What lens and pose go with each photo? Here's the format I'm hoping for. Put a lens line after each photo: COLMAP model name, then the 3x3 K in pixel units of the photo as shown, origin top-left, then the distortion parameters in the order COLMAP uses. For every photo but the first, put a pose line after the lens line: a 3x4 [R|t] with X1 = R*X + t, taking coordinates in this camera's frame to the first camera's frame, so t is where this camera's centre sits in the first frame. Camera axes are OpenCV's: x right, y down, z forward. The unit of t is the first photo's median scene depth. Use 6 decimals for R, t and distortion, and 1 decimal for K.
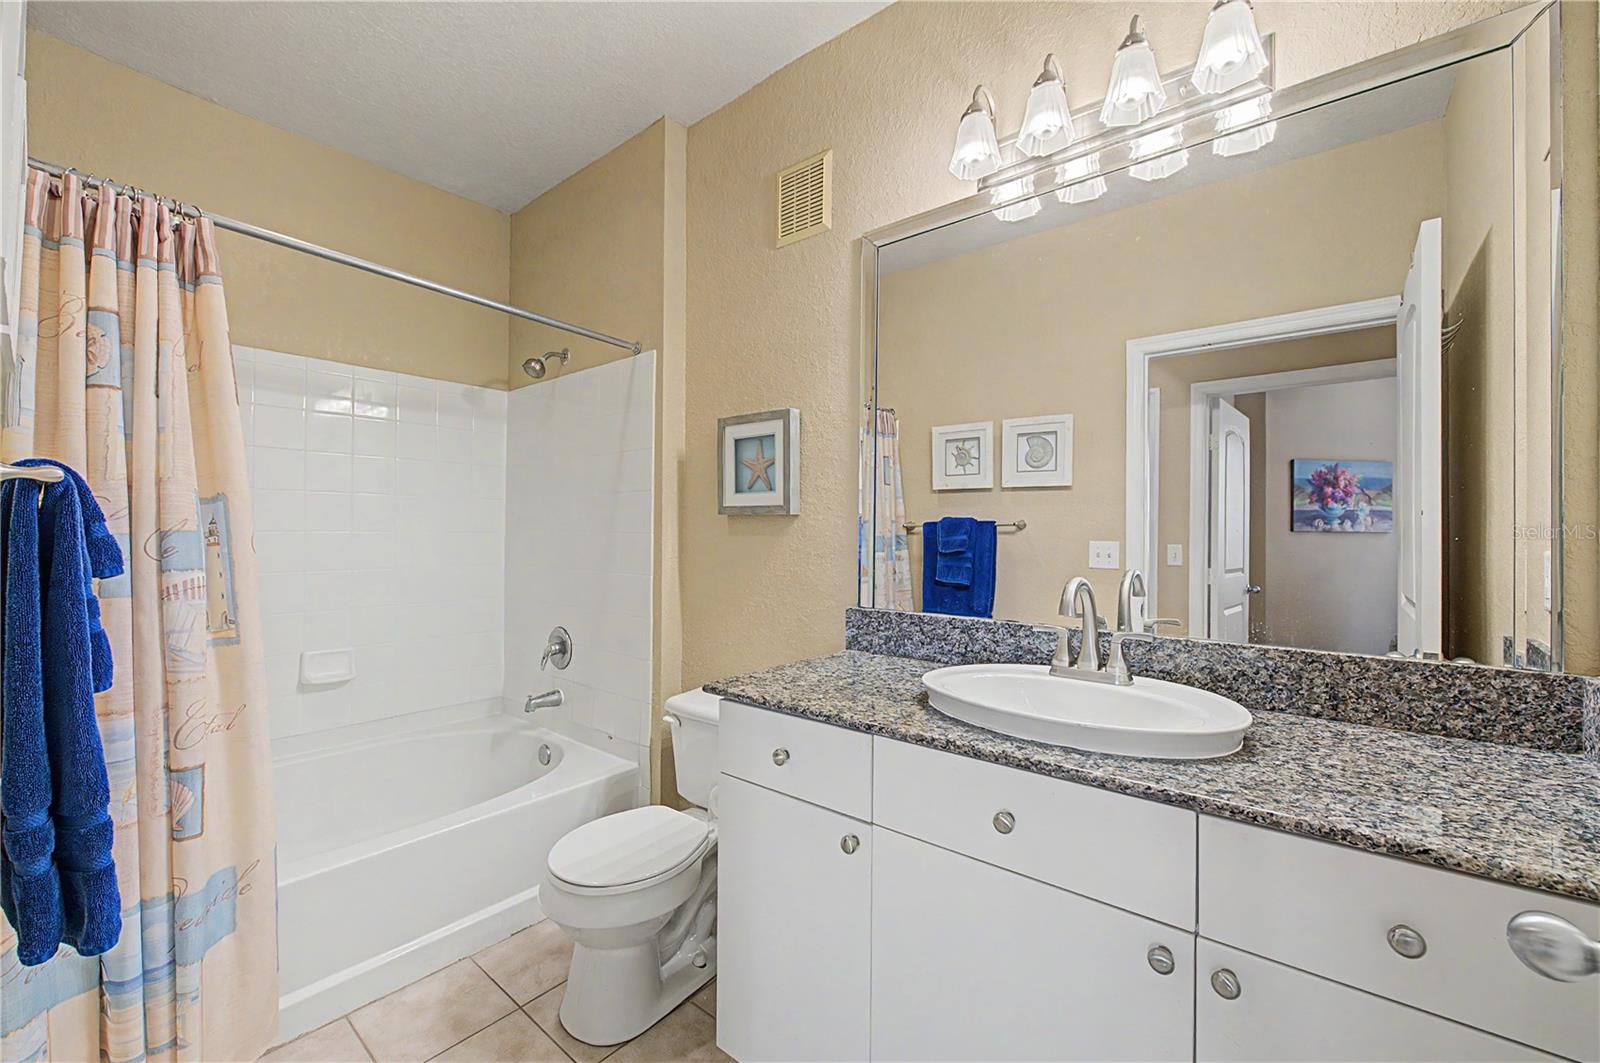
lens RADIAL K [[643.2, 0, 802.1], [0, 643.2, 539.0], [0, 0, 1]] dist [-0.000965, -0.000100]
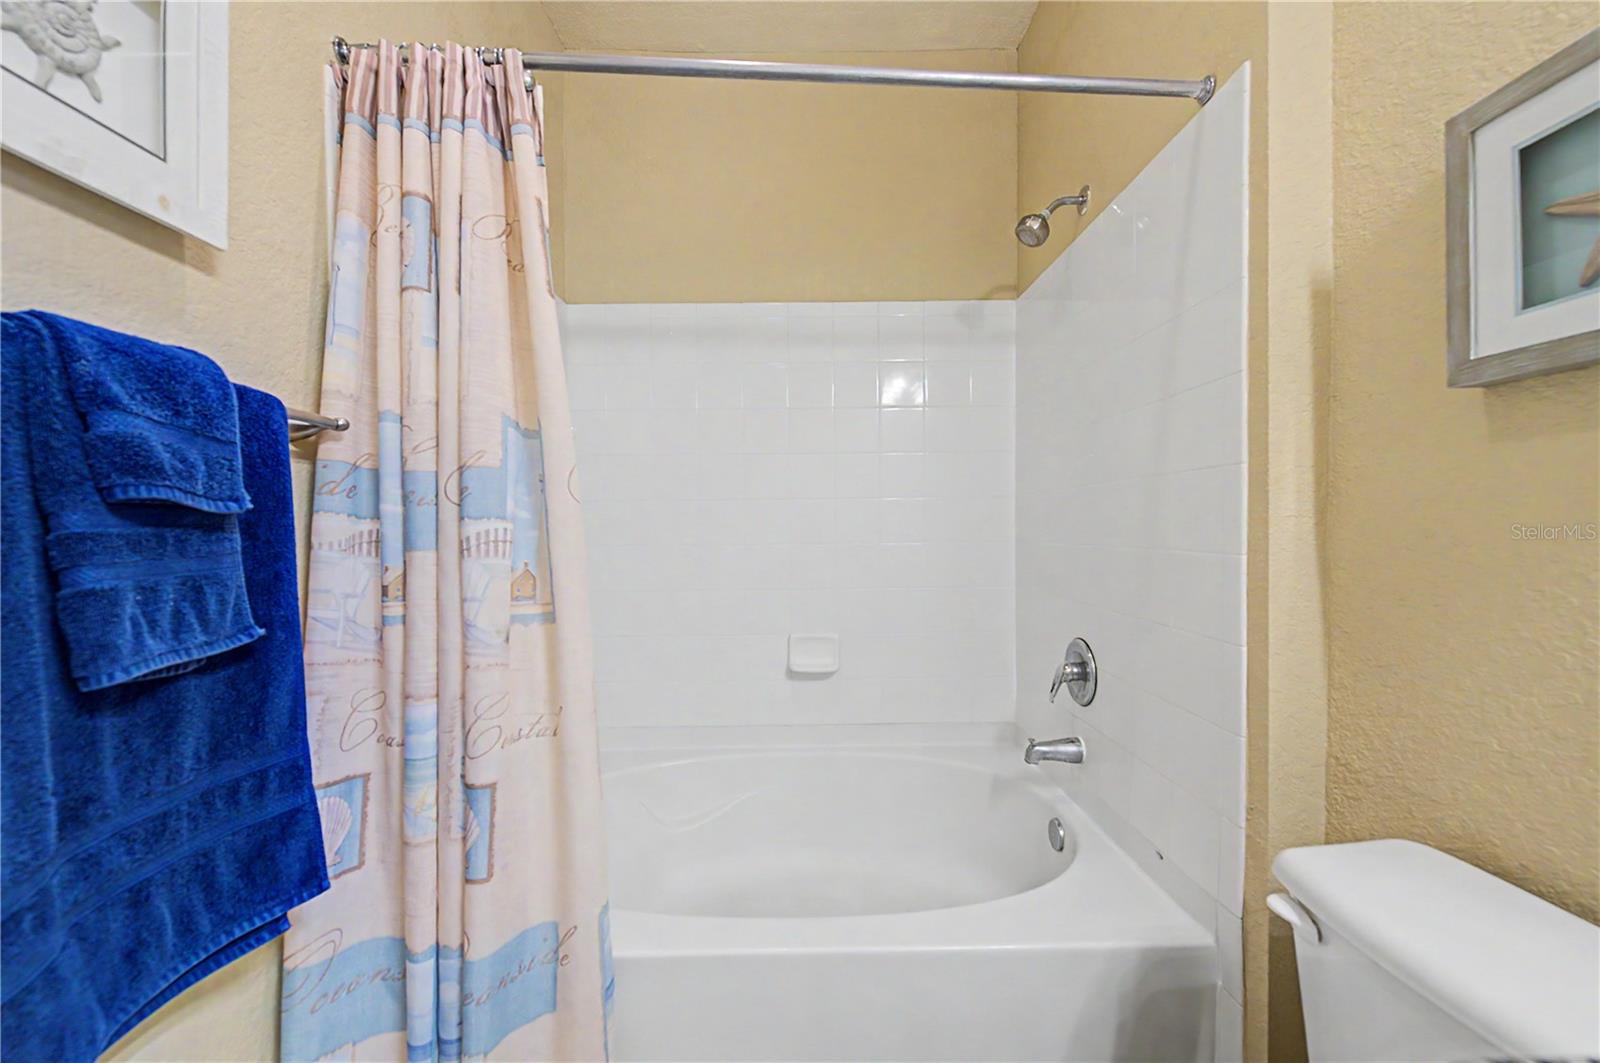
lens RADIAL K [[643.2, 0, 802.1], [0, 643.2, 539.0], [0, 0, 1]] dist [-0.000965, -0.000100]
pose [[0.643685, -0.003352, -0.765283, -0.088655], [0.009563, 0.999948, 0.003664, 0.044419], [0.765231, -0.009676, 0.643684, 0.485377]]
